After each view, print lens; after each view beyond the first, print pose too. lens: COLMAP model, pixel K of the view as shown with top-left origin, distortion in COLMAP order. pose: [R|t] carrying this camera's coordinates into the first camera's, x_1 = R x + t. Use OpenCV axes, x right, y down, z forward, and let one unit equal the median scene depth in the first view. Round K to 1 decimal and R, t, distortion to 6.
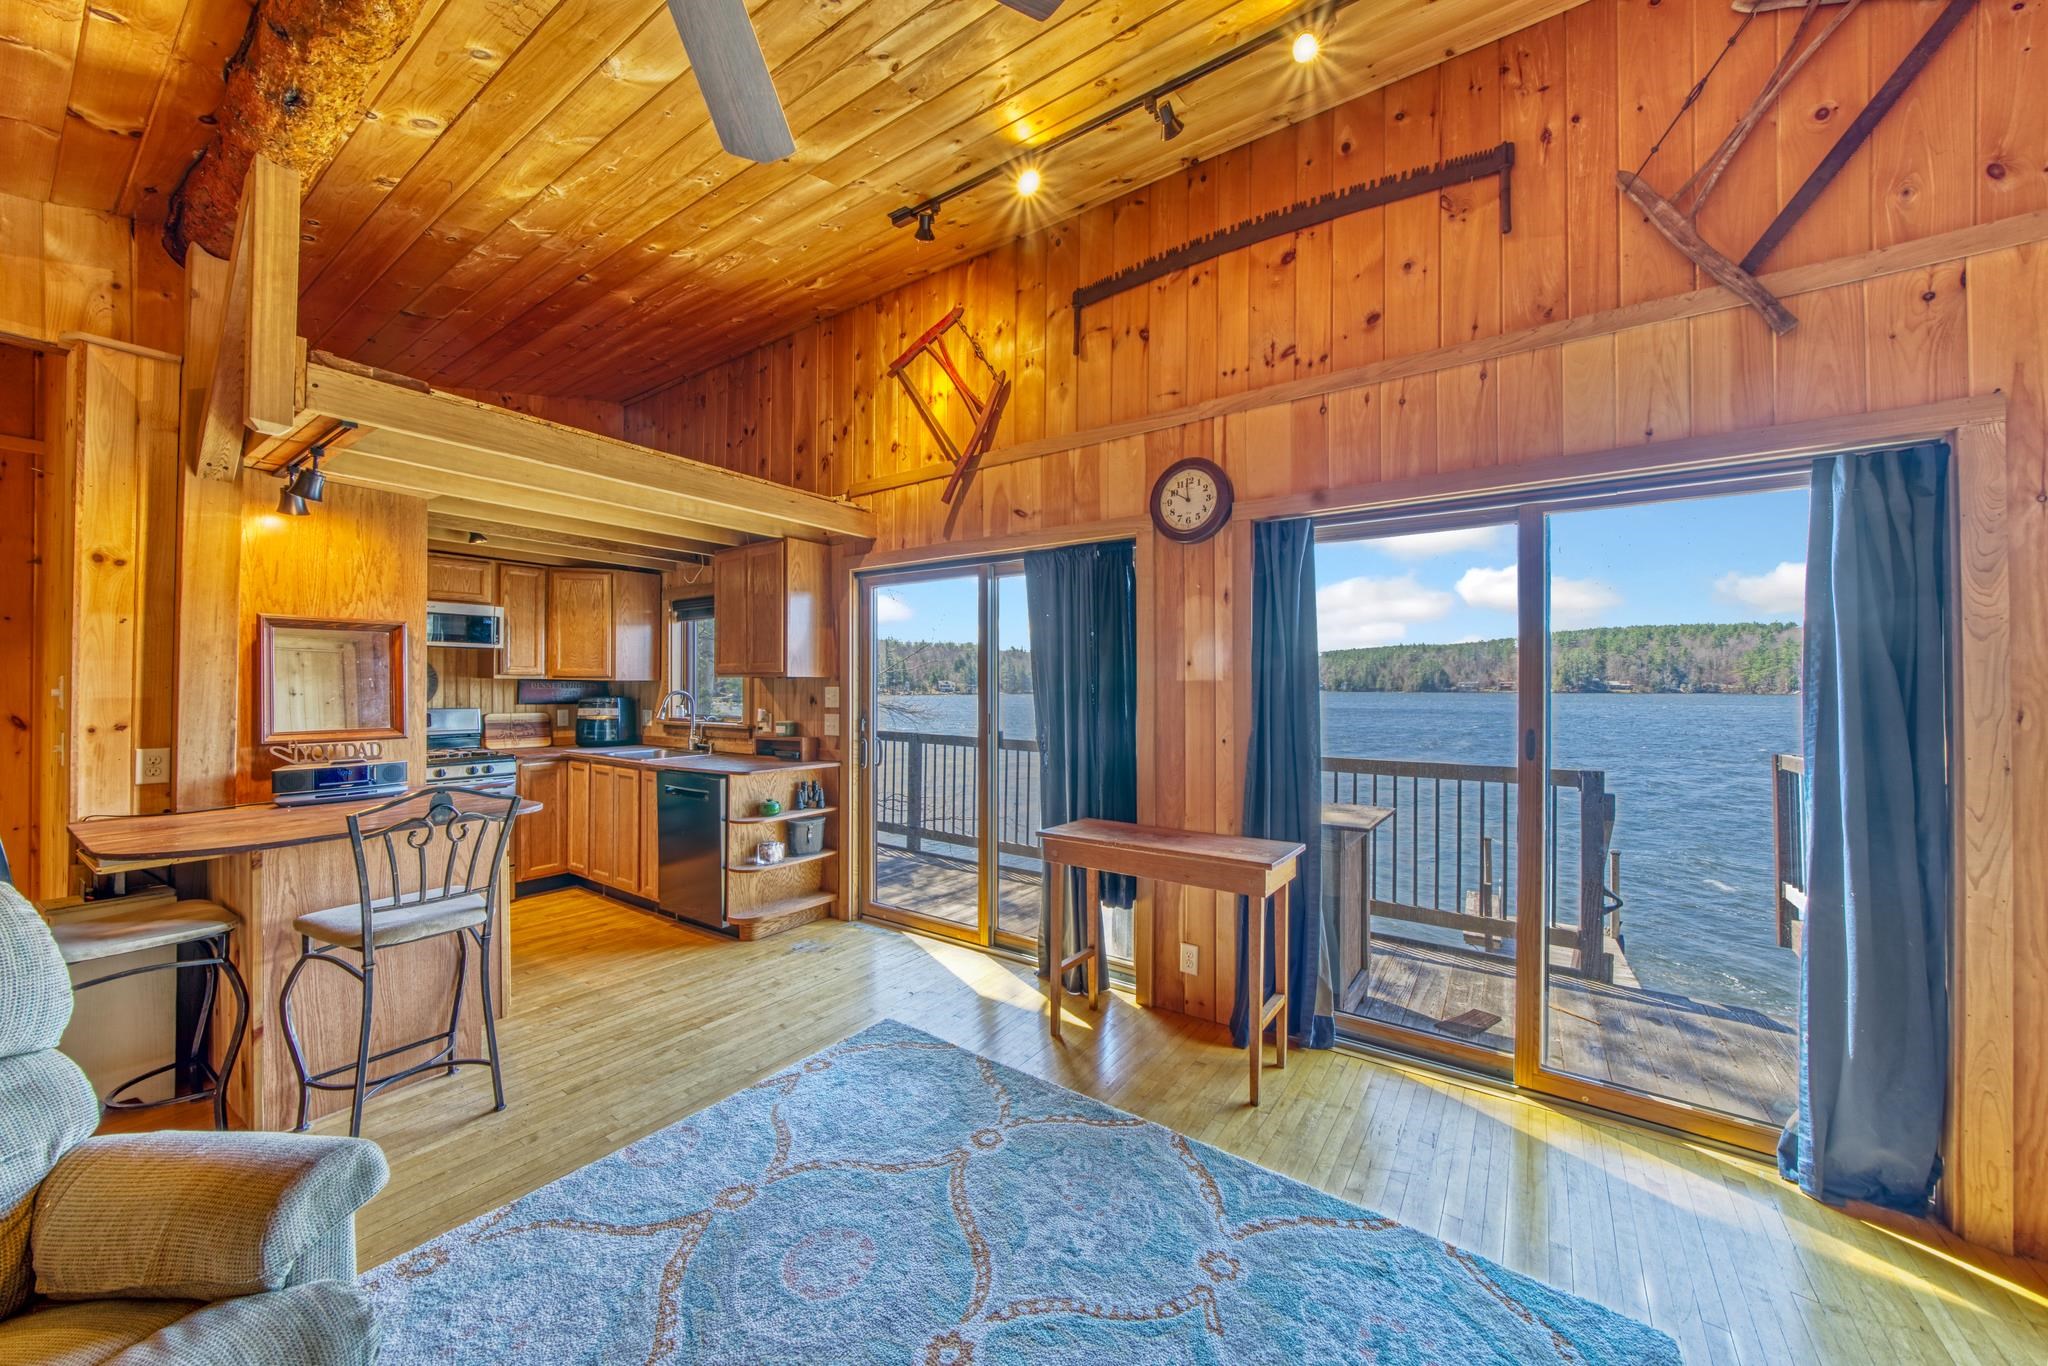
lens RADIAL K [[713.2, 0, 1024.0], [0, 713.2, 683.0], [0, 0, 1]] dist [-0.008445, 0.000019]
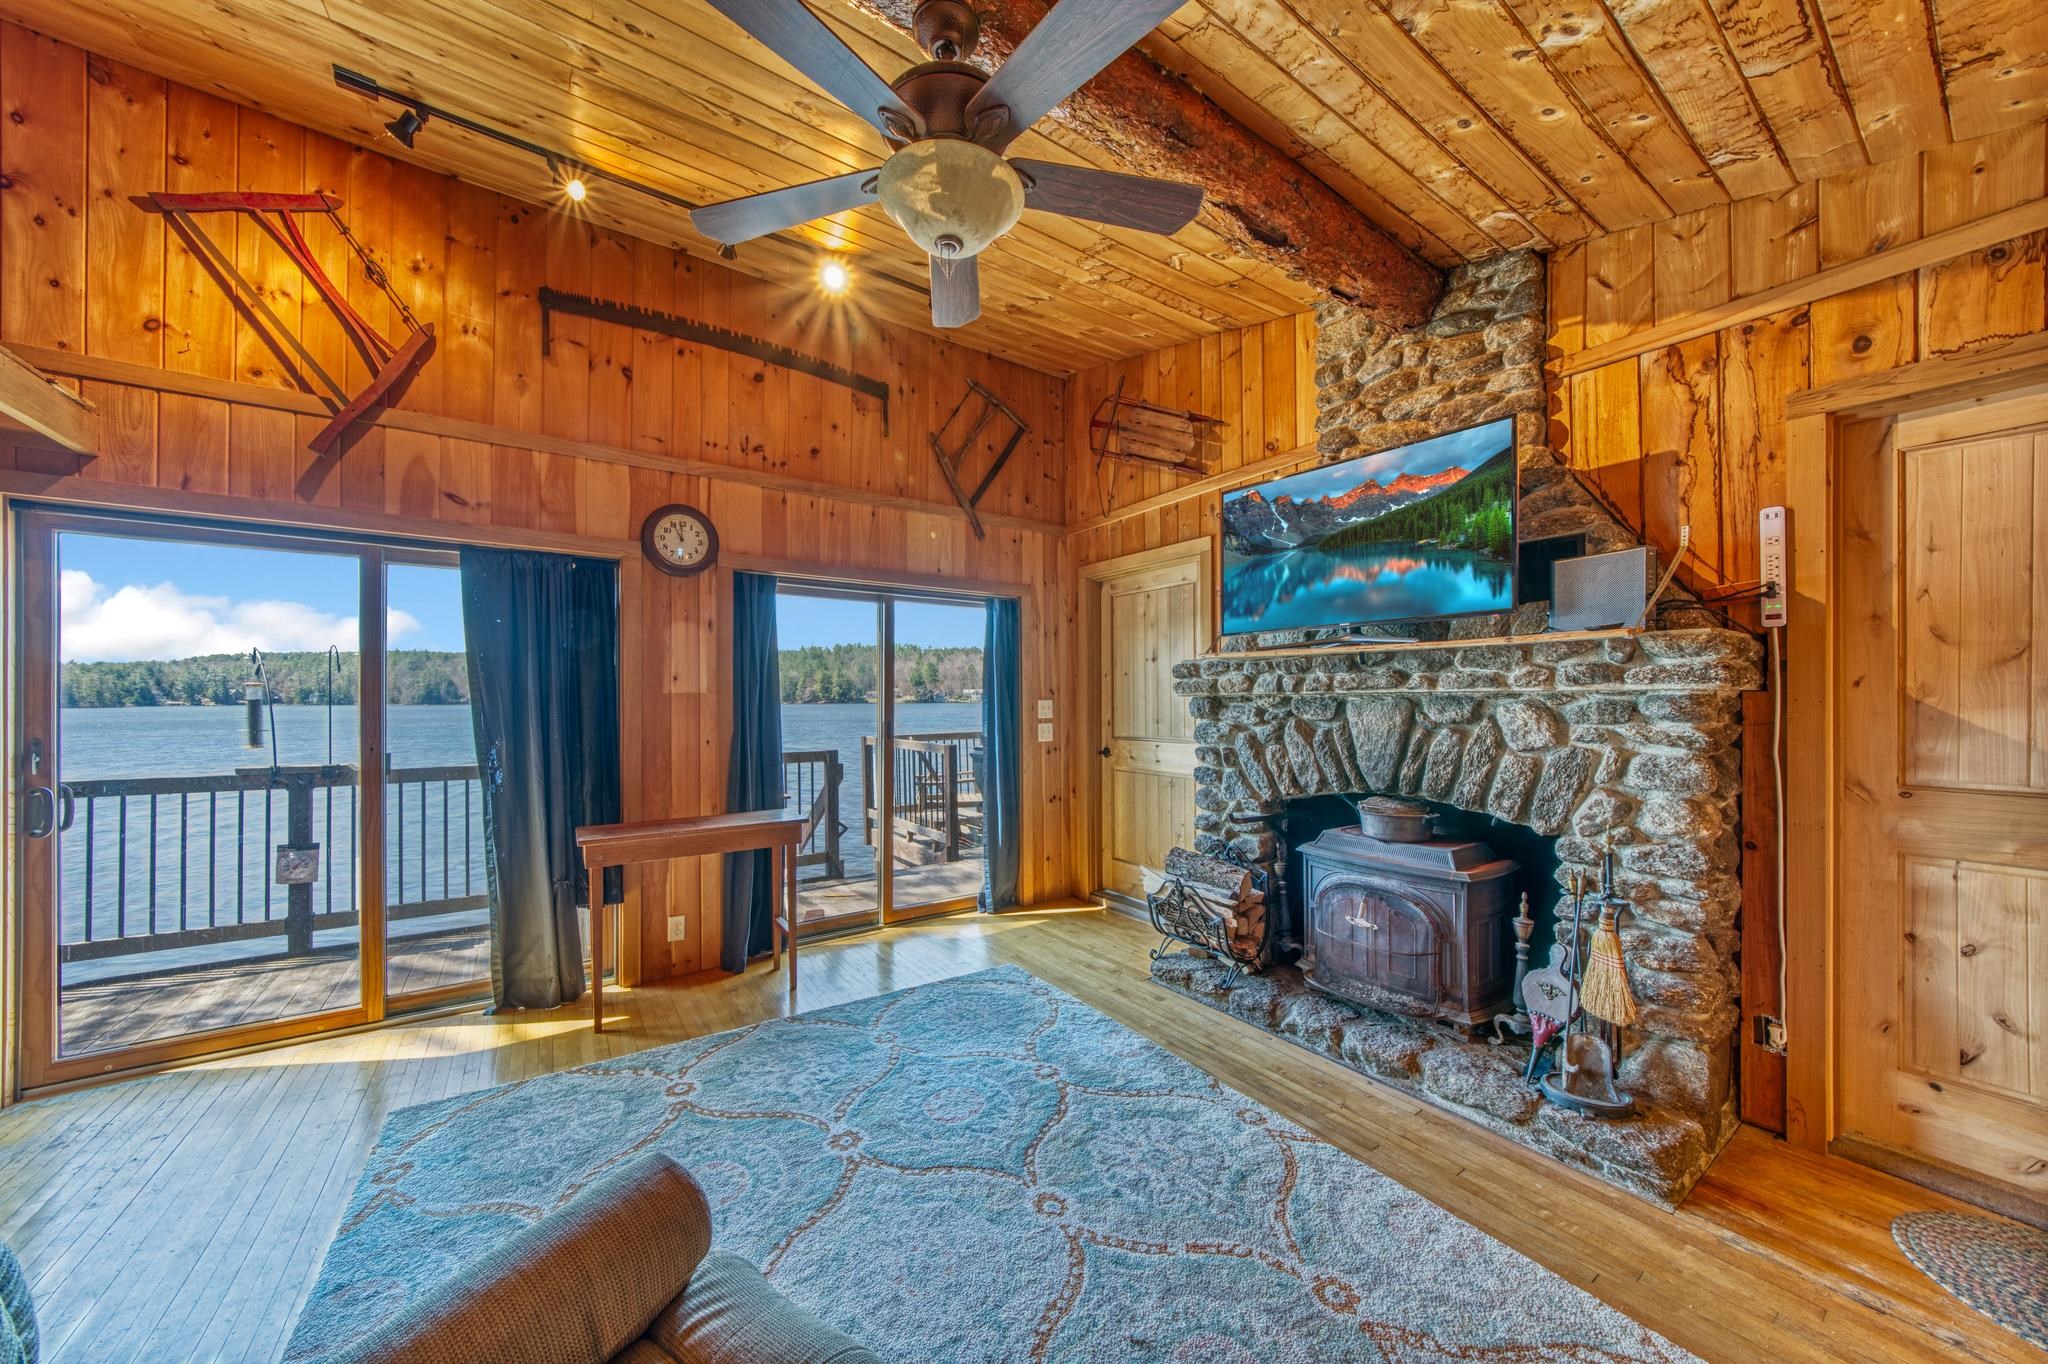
lens RADIAL K [[709.8, 0, 995.4], [0, 709.8, 715.0], [0, 0, 1]] dist [-0.000426, 0.000153]
pose [[0.368769, -0.023448, 0.929225, -0.648568], [-0.003305, 0.999642, 0.026537, 0.000149], [-0.929515, -0.012857, 0.368560, 0.075123]]
